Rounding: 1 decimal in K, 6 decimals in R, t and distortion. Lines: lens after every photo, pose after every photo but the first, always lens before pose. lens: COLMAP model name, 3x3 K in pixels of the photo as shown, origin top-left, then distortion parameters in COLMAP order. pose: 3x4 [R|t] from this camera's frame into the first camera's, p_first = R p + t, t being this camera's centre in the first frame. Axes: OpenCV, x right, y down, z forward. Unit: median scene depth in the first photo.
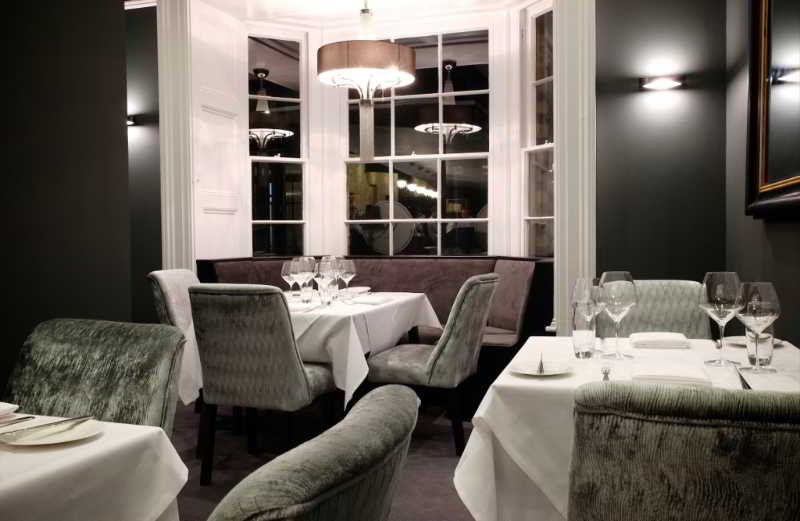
lens RADIAL K [[684.1, 0, 400.0], [0, 684.1, 260.5], [0, 0, 1]] dist [-0.019481, -0.002513]
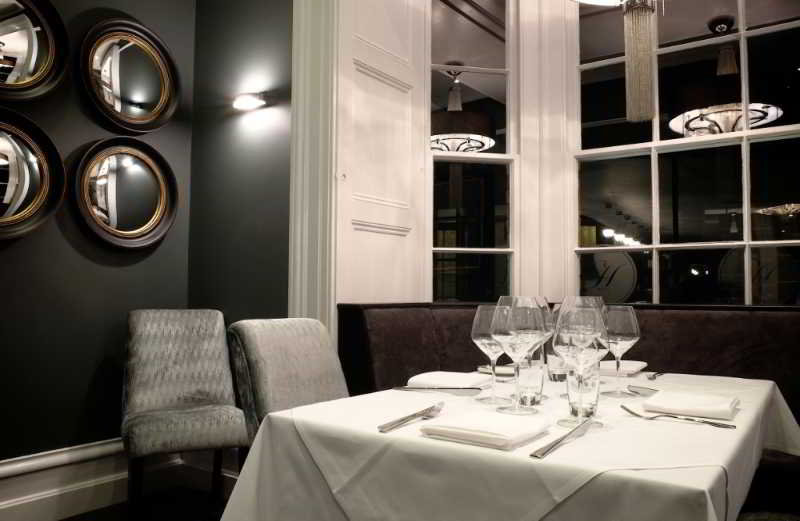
lens RADIAL K [[622.2, 0, 410.8], [0, 622.2, 262.0], [0, 0, 1]] dist [-0.085037, 0.092297]
pose [[0.960690, -0.001986, -0.277615, -0.073916], [-0.021688, 0.996381, -0.082180, 0.005459], [0.276774, 0.084970, 0.957171, 0.443075]]
